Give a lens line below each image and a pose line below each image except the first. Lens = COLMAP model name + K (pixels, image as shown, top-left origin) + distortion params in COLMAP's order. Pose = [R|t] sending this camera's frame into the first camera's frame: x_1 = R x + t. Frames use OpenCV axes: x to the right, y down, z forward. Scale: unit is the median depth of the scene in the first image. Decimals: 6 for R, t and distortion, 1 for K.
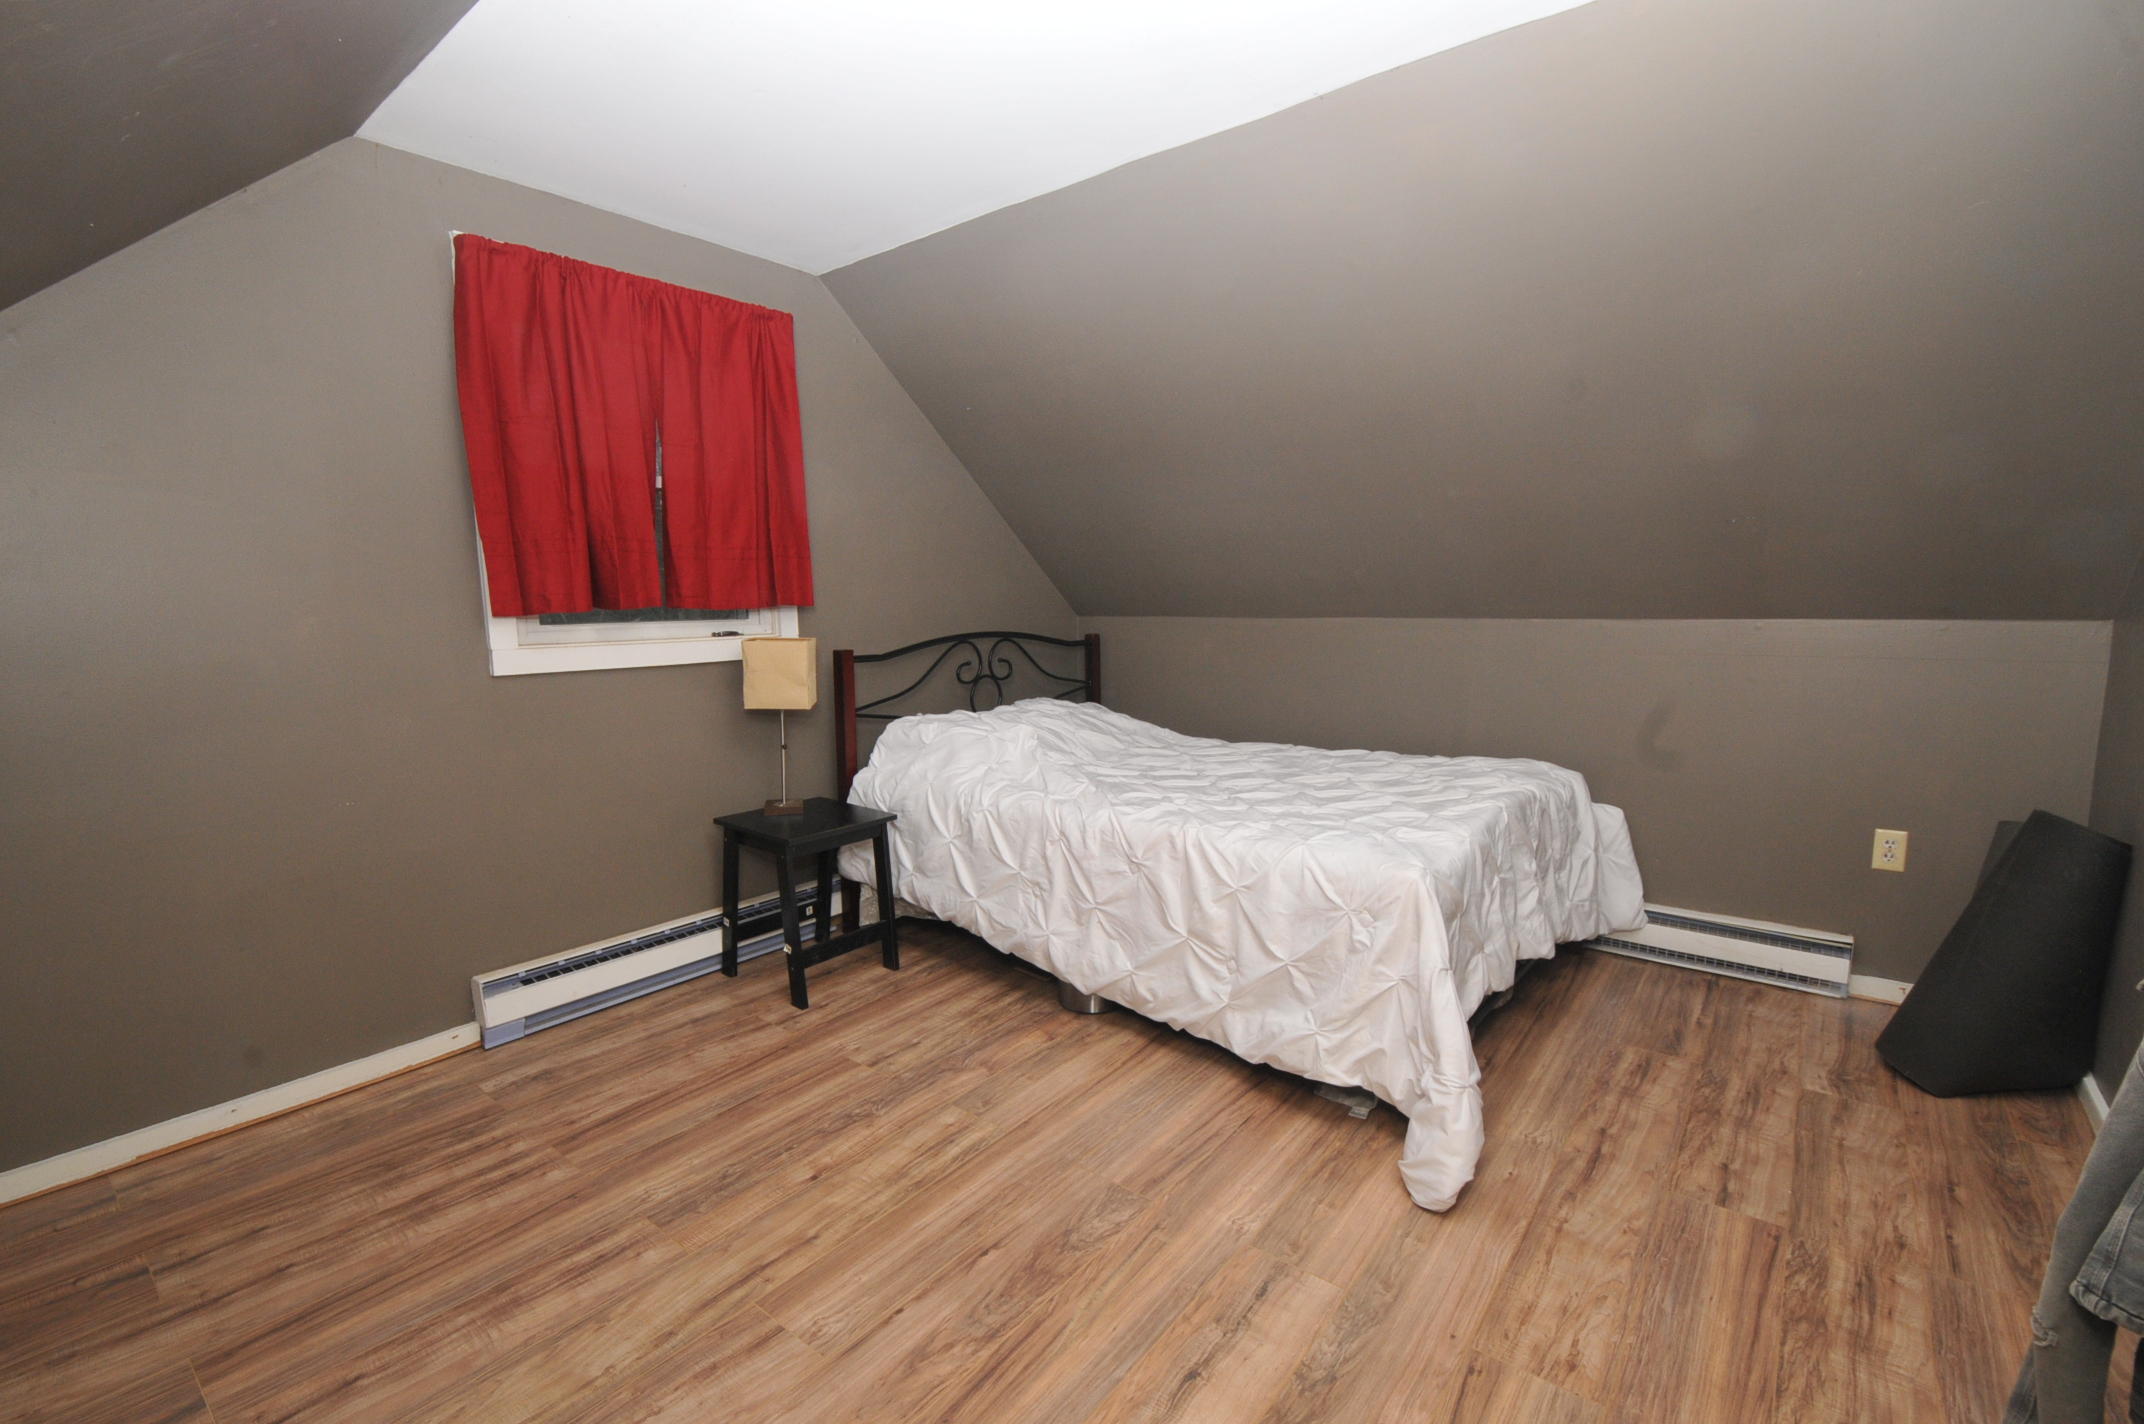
lens RADIAL K [[939.2, 0, 1025.8], [0, 939.2, 712.2], [0, 0, 1]] dist [0.000970, -0.000109]
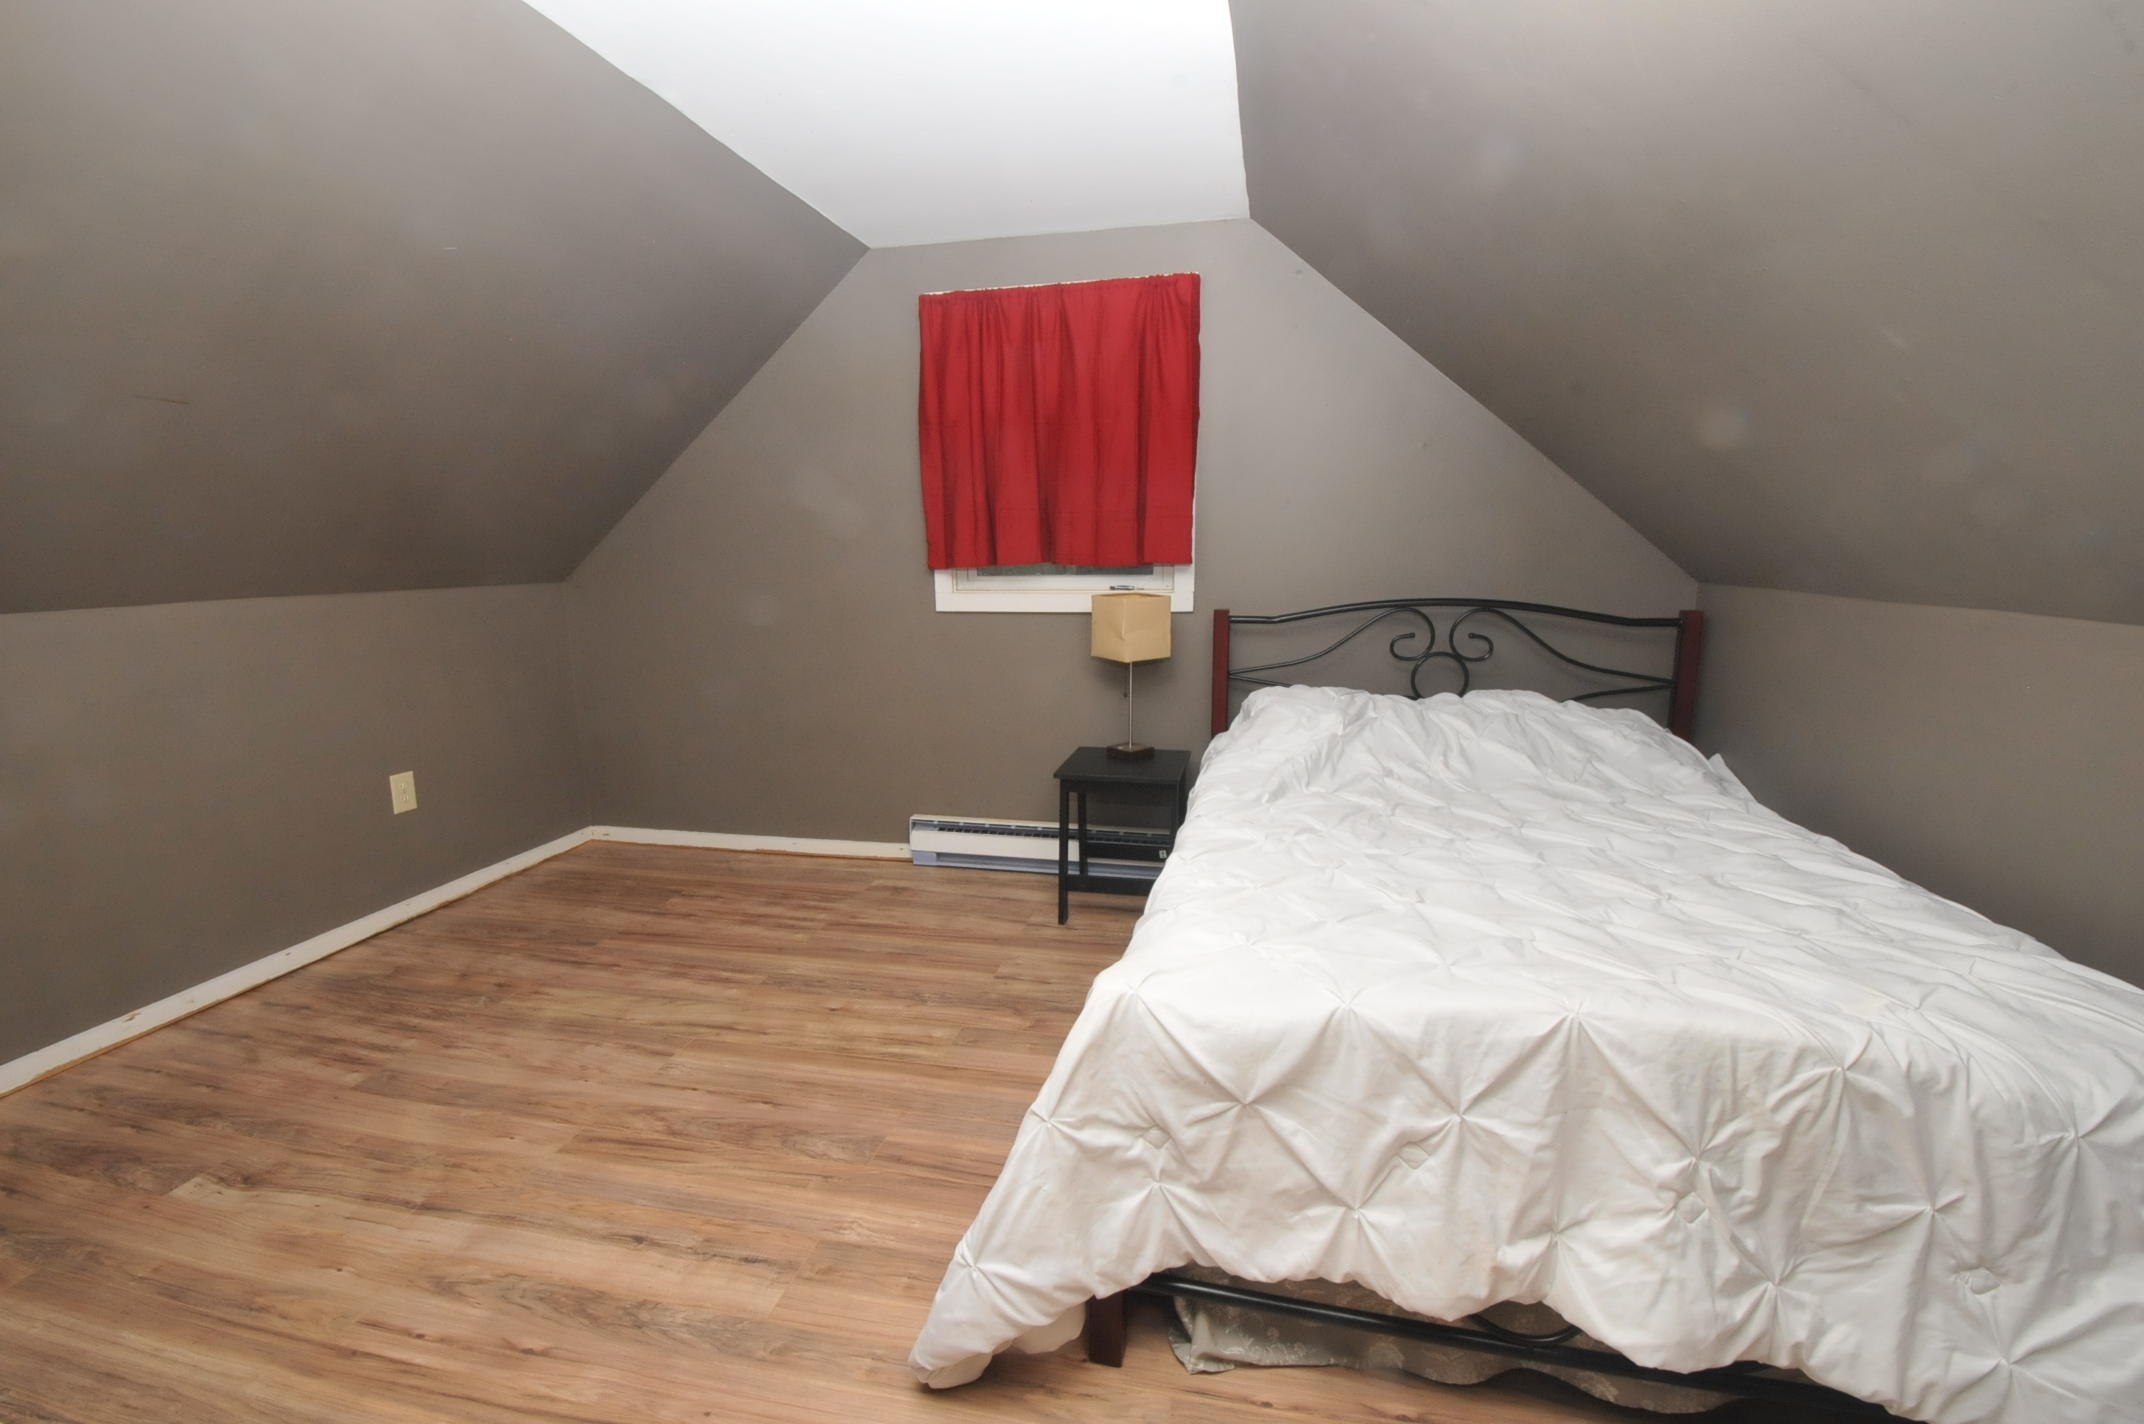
lens RADIAL K [[923.1, 0, 1072.0], [0, 923.1, 712.0], [0, 0, 1]] dist [-0.000526, -0.000331]
pose [[0.464557, 0.158901, -0.871170, 0.795139], [-0.100303, 0.986880, 0.126520, -0.089593], [0.879844, 0.028605, 0.474400, 0.541631]]
